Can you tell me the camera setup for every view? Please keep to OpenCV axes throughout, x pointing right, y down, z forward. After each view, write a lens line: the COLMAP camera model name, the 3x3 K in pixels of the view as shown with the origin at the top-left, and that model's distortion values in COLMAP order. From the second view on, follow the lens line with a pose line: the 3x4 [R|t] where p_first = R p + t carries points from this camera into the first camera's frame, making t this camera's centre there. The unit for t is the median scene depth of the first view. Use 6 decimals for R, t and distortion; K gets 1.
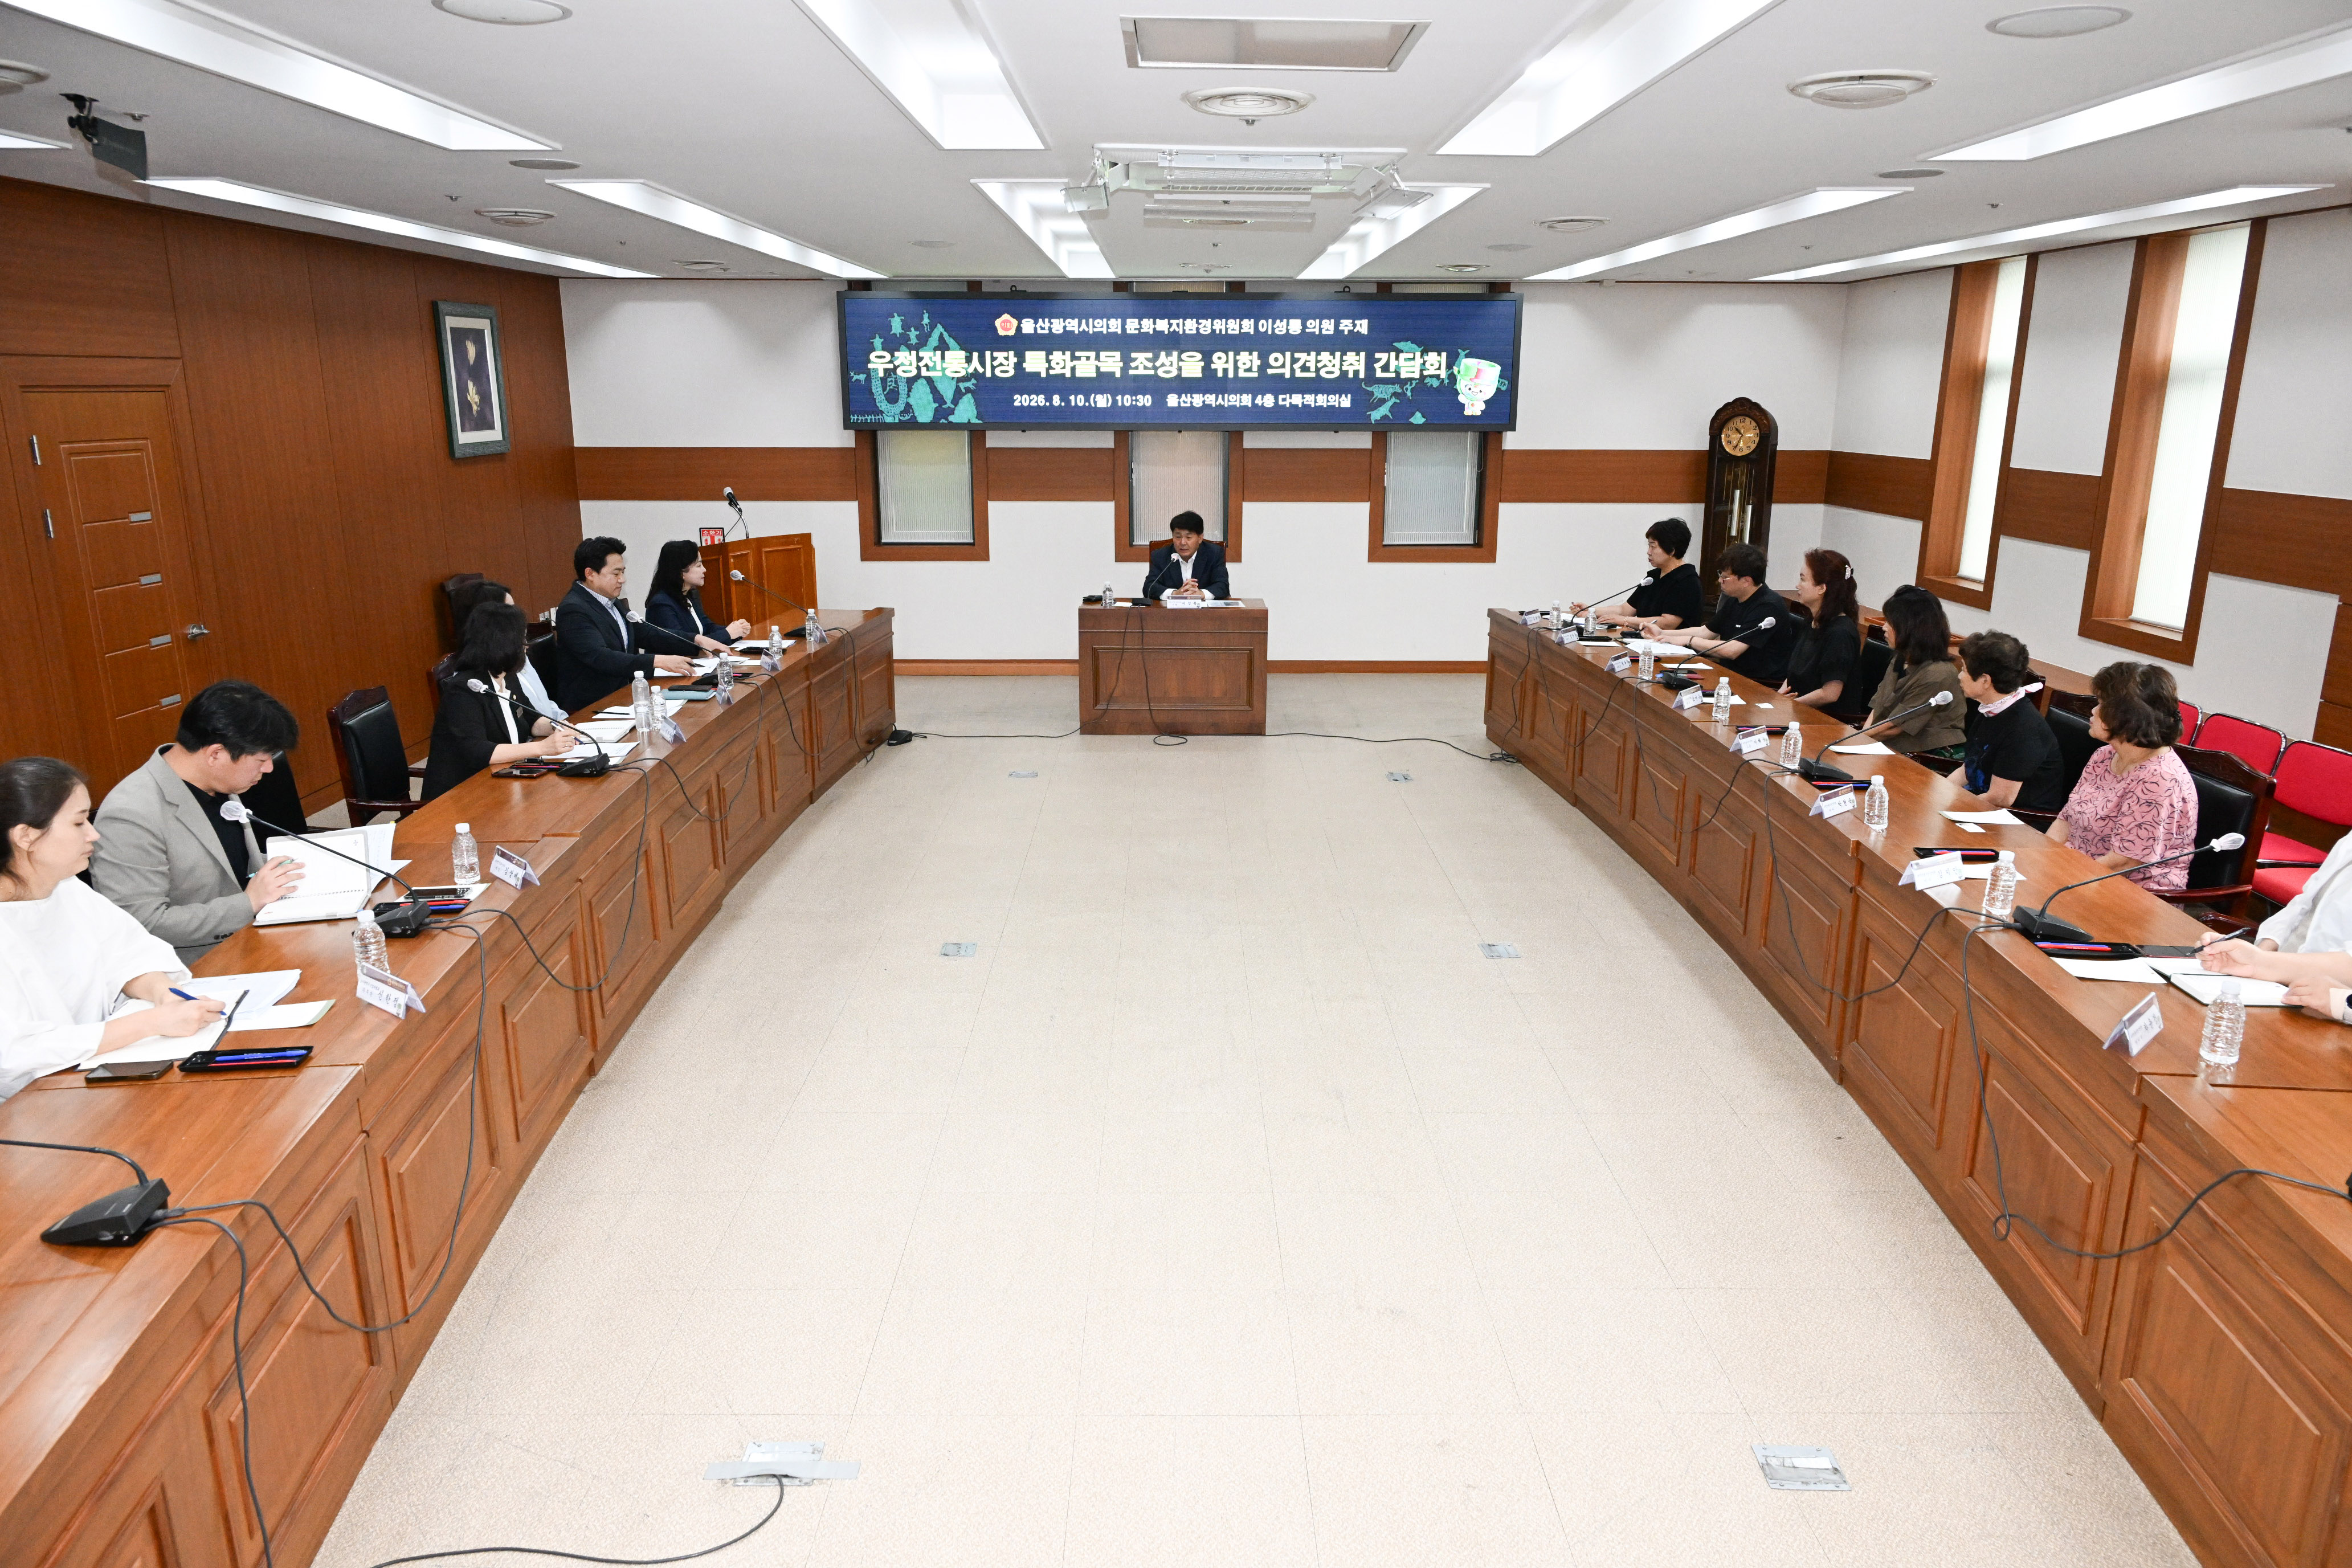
lens RADIAL K [[1550.9, 0, 1186.5], [0, 1550.9, 794.5], [0, 0, 1]] dist [-0.015028, -0.001370]
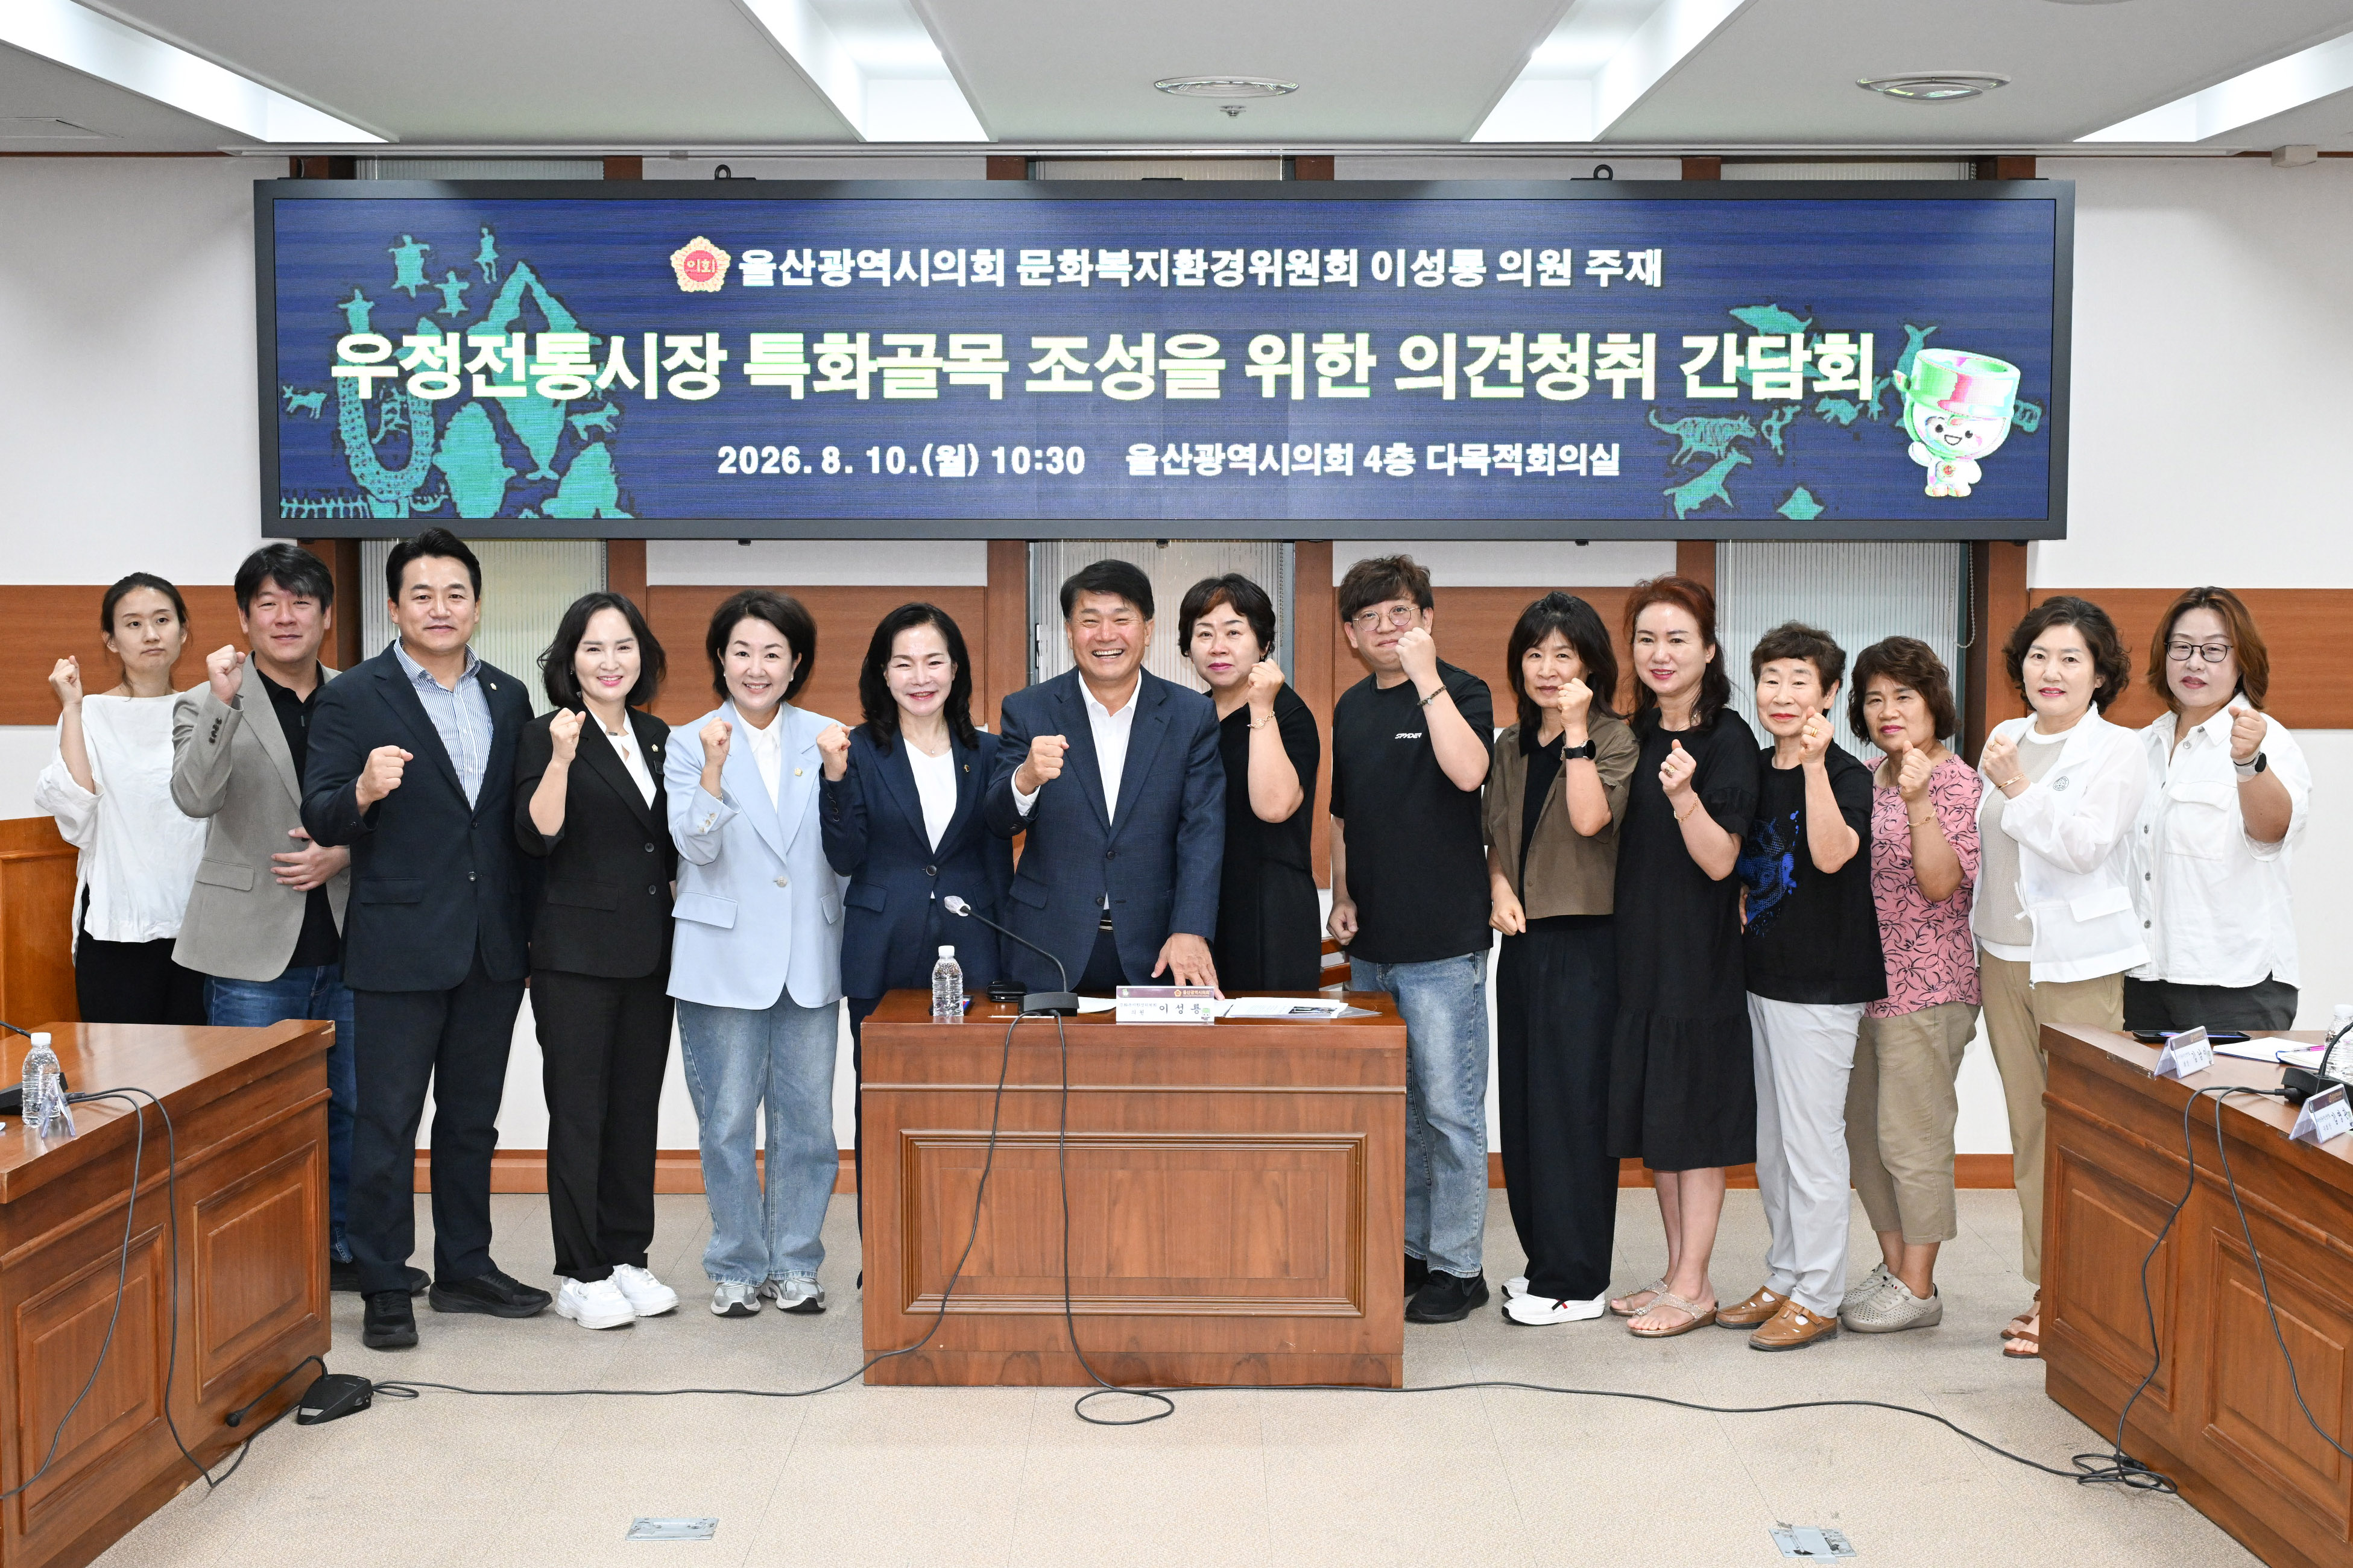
lens RADIAL K [[3386.9, 0, 1176.5], [0, 3386.9, 784.0], [0, 0, 1]] dist [-0.011882, -0.070225]
pose [[0.999935, -0.000957, -0.011358, 0.008548], [-0.001032, 0.984781, -0.173798, -0.035745], [0.011351, 0.173798, 0.984716, 0.210955]]
